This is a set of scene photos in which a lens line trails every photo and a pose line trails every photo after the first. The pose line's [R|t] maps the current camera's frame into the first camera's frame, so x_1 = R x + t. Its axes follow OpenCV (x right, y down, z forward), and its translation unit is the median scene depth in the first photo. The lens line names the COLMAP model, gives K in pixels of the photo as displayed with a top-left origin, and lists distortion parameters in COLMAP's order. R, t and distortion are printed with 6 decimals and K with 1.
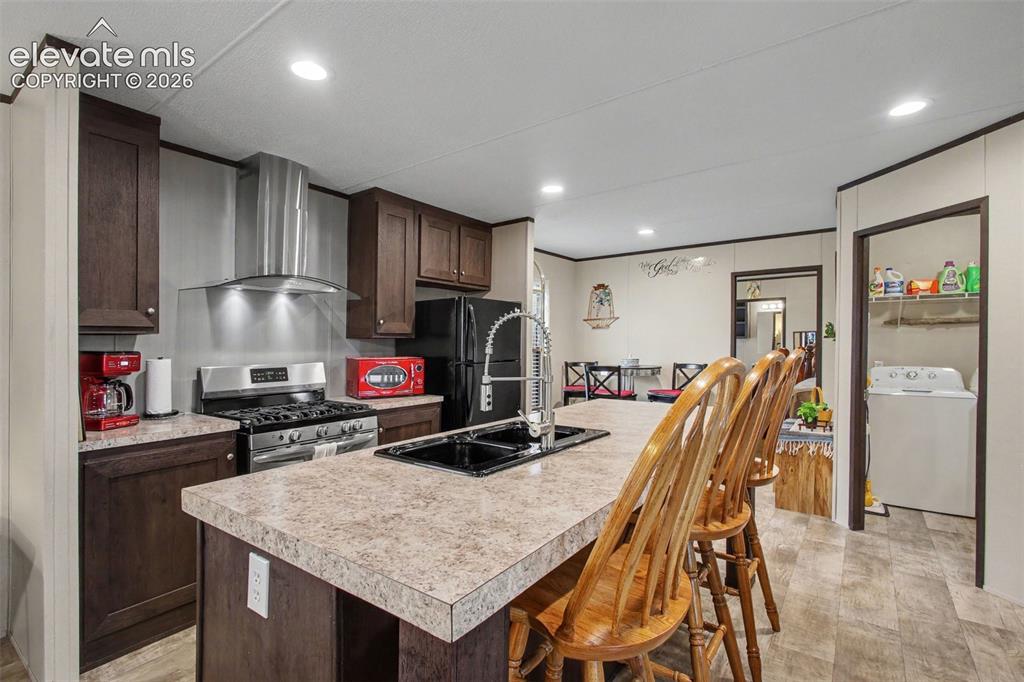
lens RADIAL K [[474.1, 0, 516.0], [0, 474.1, 348.6], [0, 0, 1]] dist [0.000368, -0.000626]
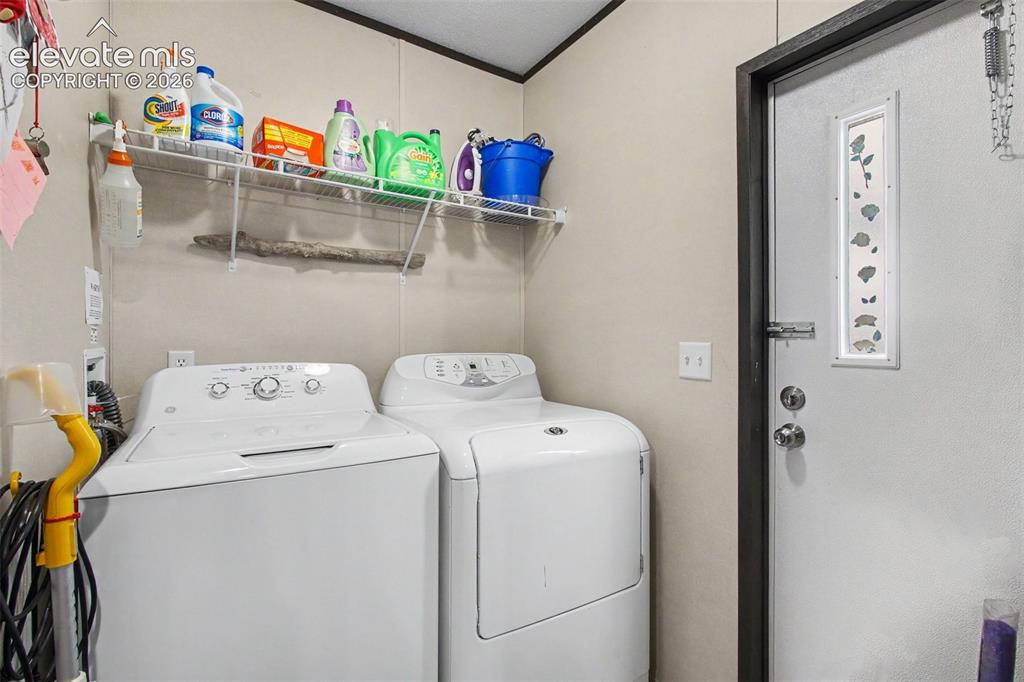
lens RADIAL K [[474.1, 0, 513.6], [0, 474.1, 342.9], [0, 0, 1]] dist [0.000368, -0.000626]
pose [[0.364578, 0.000439, 0.931173, 0.510105], [0.008908, 0.999952, -0.003959, 0.022845], [-0.931130, 0.009739, 0.364557, 0.622511]]
